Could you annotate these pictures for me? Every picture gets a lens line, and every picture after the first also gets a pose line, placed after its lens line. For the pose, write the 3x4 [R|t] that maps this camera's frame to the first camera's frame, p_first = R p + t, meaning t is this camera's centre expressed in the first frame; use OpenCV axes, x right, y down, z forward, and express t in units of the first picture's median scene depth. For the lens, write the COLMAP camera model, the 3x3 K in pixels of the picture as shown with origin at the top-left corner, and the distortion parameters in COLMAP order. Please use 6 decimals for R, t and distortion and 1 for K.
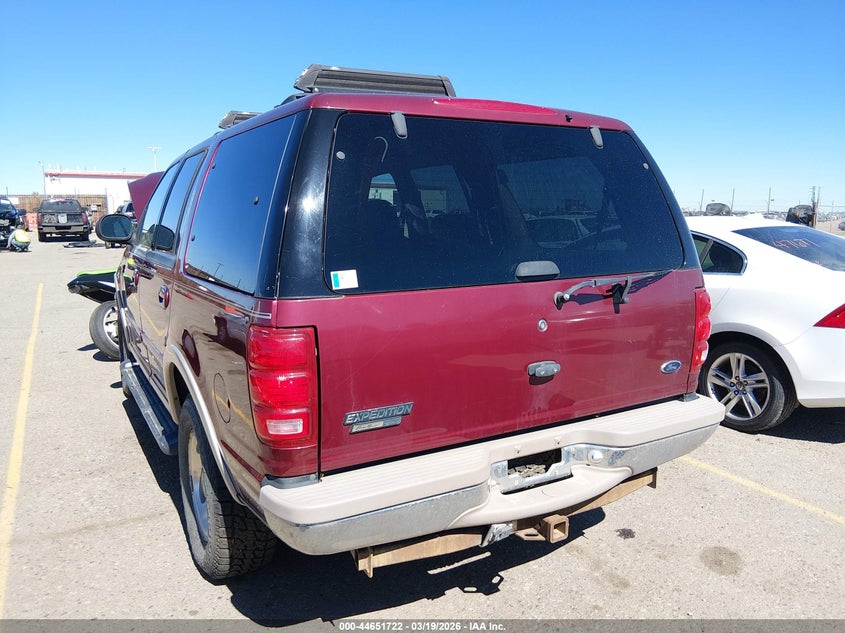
lens RADIAL K [[701.5, 0, 422.5], [0, 701.5, 316.5], [0, 0, 1]] dist [-0.006071, -0.002890]
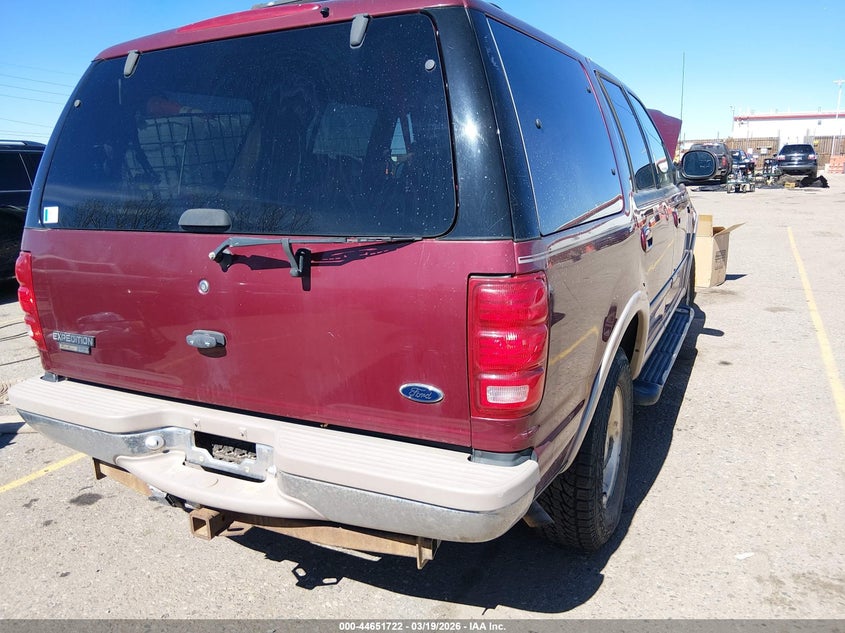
lens RADIAL K [[682.9, 0, 422.0], [0, 682.9, 329.9], [0, 0, 1]] dist [-0.007082, -0.007385]
pose [[0.520595, 0.192231, -0.831882, 0.921319], [-0.107214, 0.981331, 0.159671, -0.087980], [0.847045, 0.006065, 0.531486, 0.734587]]
